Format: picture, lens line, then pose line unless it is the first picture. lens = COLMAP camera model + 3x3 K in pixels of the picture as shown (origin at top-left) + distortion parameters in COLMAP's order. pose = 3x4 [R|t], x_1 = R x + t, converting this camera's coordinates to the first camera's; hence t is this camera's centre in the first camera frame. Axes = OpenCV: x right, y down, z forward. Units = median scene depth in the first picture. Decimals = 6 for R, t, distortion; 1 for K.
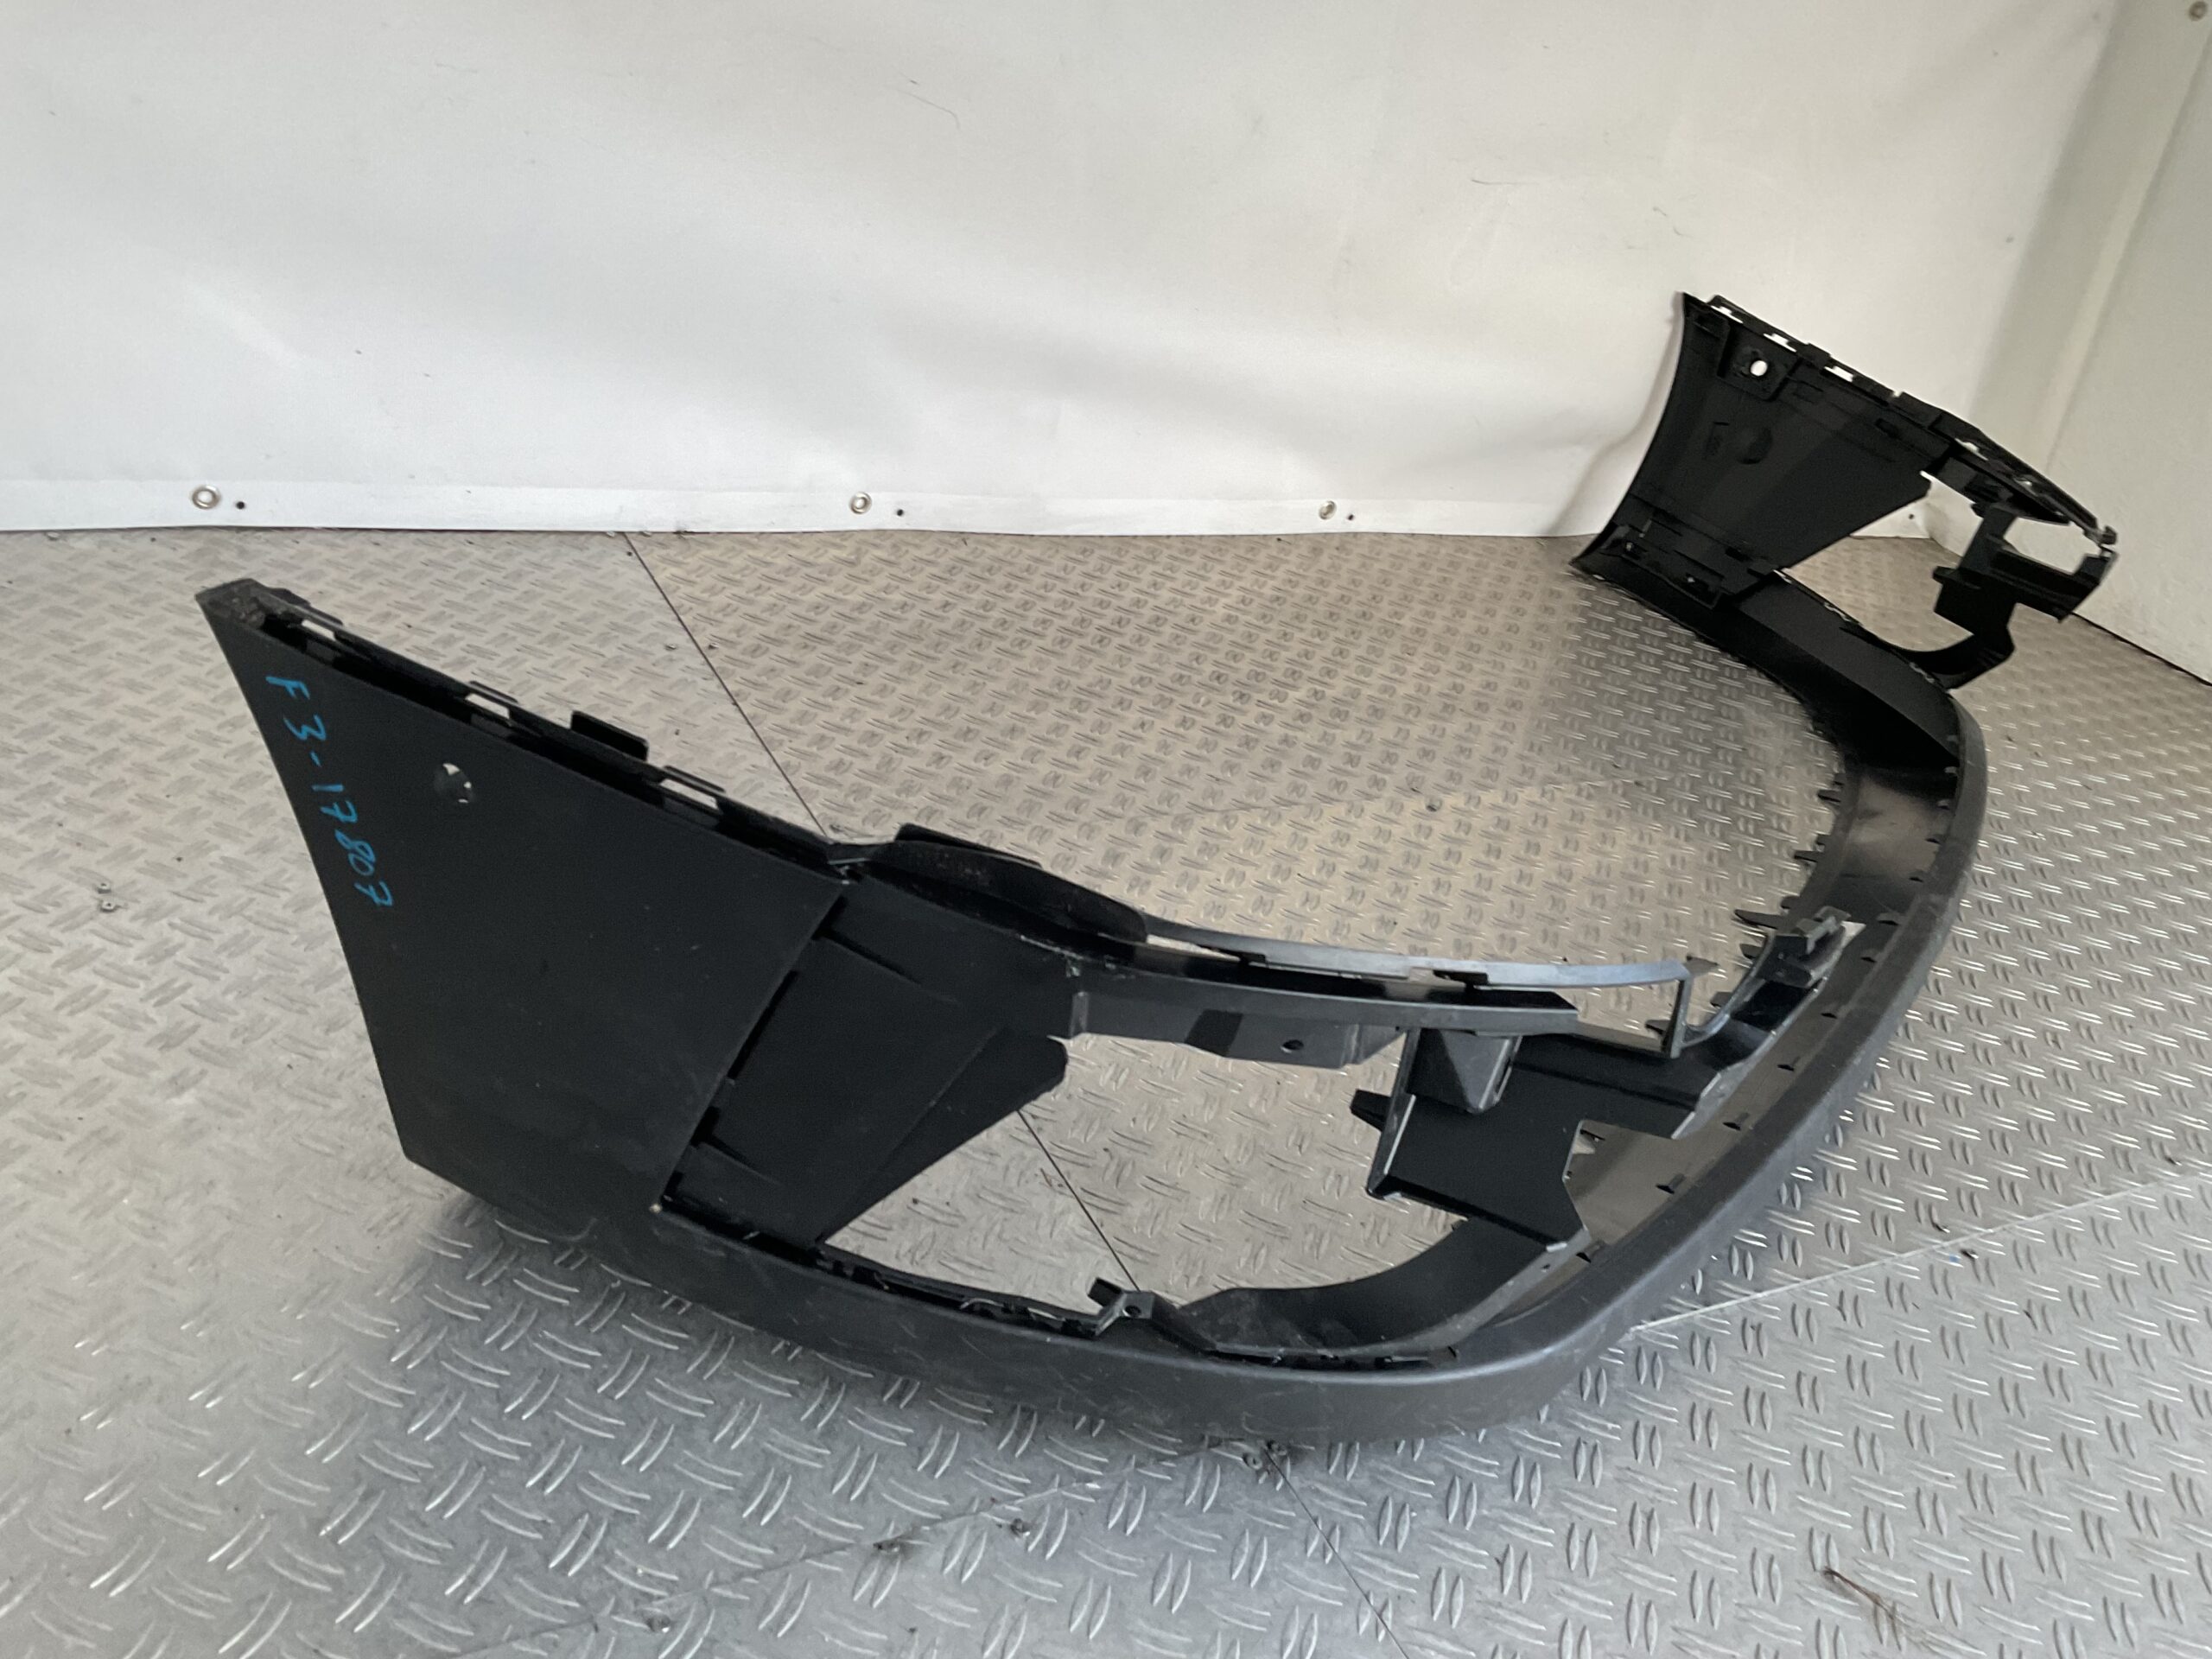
lens RADIAL K [[1939.8, 0, 1166.0], [0, 1939.8, 808.9], [0, 0, 1]] dist [0.102977, -0.195138]
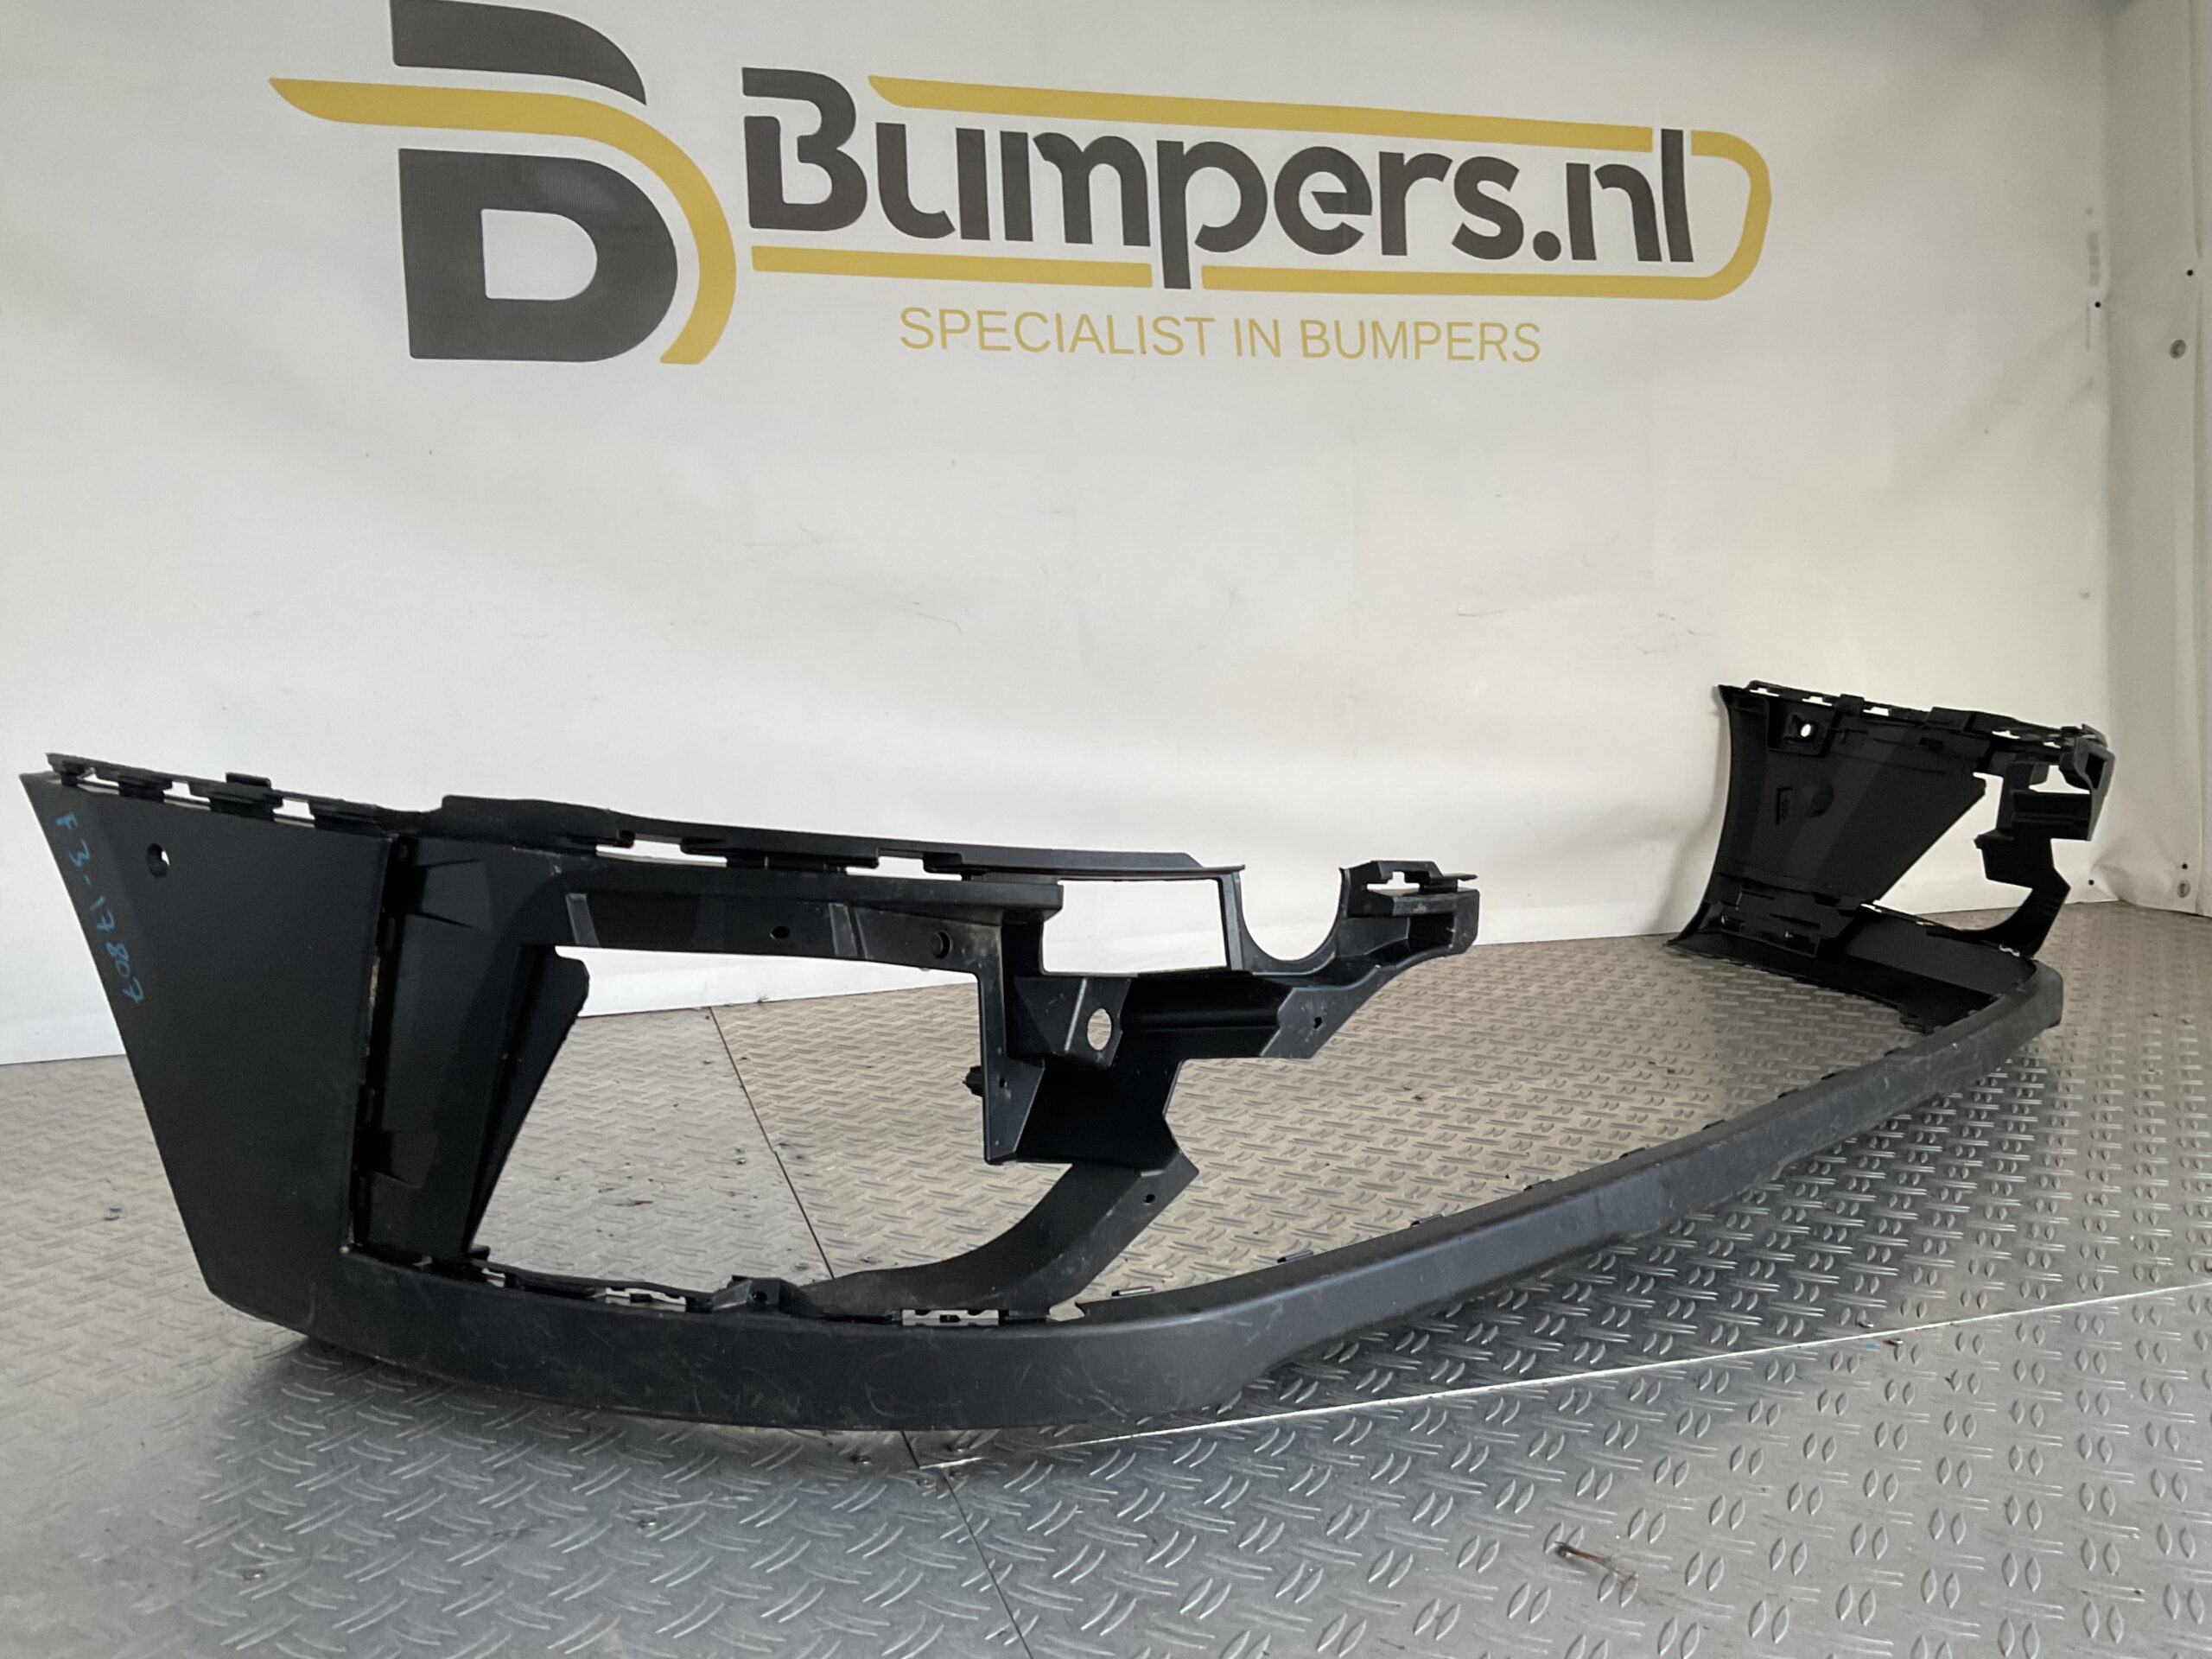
lens RADIAL K [[1939.8, 0, 1182.2], [0, 1939.8, 799.3], [0, 0, 1]] dist [0.102977, -0.195138]
pose [[0.954768, -0.206638, -0.213818, 0.211994], [0.100271, 0.900700, -0.422711, 0.216089], [0.279934, 0.382151, 0.880680, 0.024327]]
